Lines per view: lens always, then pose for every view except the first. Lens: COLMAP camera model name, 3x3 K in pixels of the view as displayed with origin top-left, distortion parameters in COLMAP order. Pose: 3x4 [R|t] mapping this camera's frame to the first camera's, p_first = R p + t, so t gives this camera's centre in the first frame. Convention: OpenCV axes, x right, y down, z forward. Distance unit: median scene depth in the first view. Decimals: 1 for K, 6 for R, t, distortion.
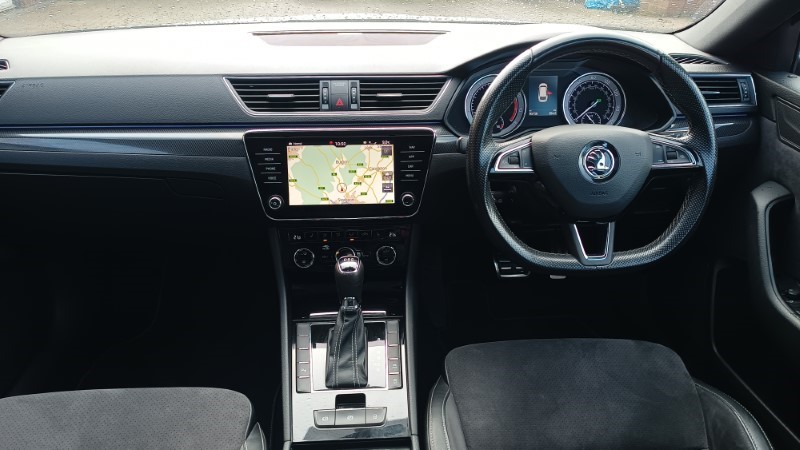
lens RADIAL K [[564.6, 0, 406.4], [0, 564.6, 229.2], [0, 0, 1]] dist [0.011876, -0.027254]
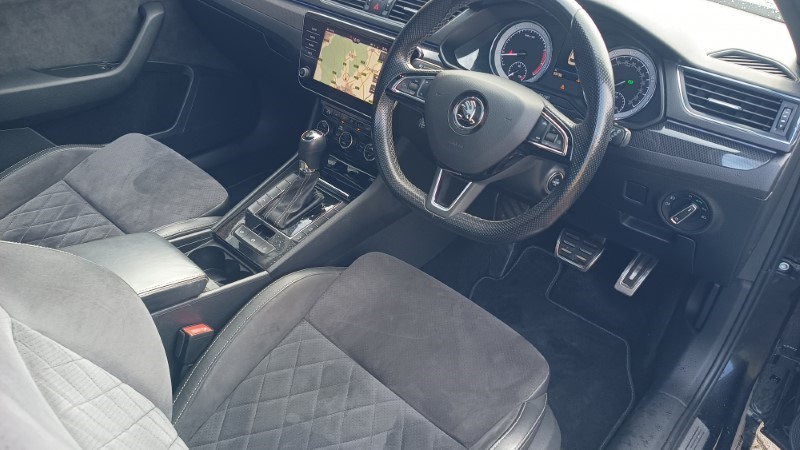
lens RADIAL K [[564.6, 0, 406.4], [0, 564.6, 229.2], [0, 0, 1]] dist [0.011876, -0.027254]
pose [[0.701638, 0.439865, -0.560556, 0.769519], [-0.389910, 0.895488, 0.214641, -0.091570], [0.596385, 0.067966, 0.799816, 0.156631]]
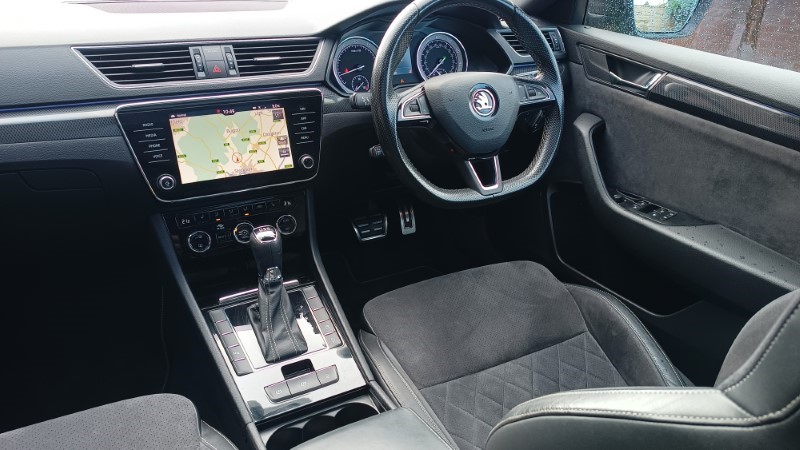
lens RADIAL K [[564.6, 0, 406.4], [0, 564.6, 229.2], [0, 0, 1]] dist [0.011876, -0.027254]
pose [[0.905528, -0.168579, 0.389358, -0.246245], [0.165137, 0.985352, 0.042565, 0.050751], [-0.390830, 0.025754, 0.920103, 0.018981]]
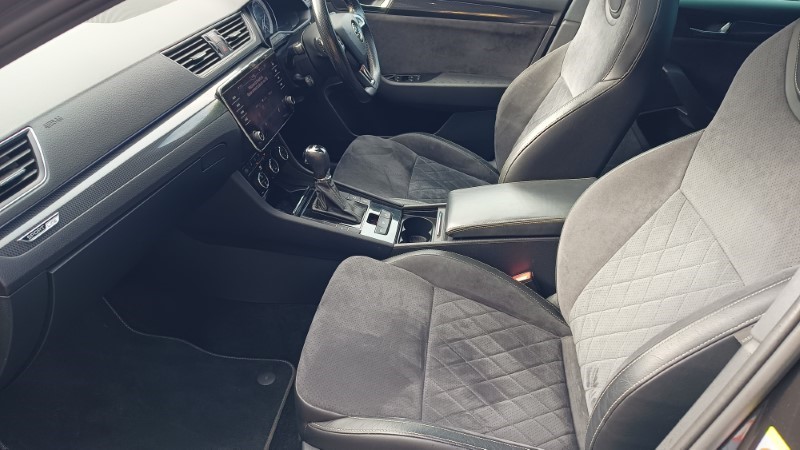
lens RADIAL K [[564.6, 0, 406.4], [0, 564.6, 229.2], [0, 0, 1]] dist [0.011876, -0.027254]
pose [[0.172545, -0.514118, 0.840185, -1.278503], [0.437223, 0.804317, 0.402379, -0.231970], [-0.882646, 0.297920, 0.363566, 0.337300]]
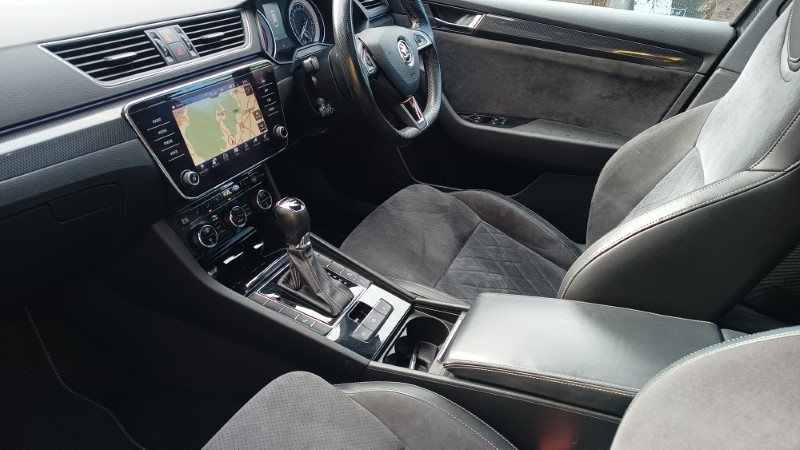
lens RADIAL K [[564.6, 0, 406.4], [0, 564.6, 229.2], [0, 0, 1]] dist [0.011876, -0.027254]
pose [[0.450011, -0.420411, 0.787873, -0.774582], [0.362388, 0.892317, 0.269157, -0.088595], [-0.816189, 0.164392, 0.553904, 0.277844]]
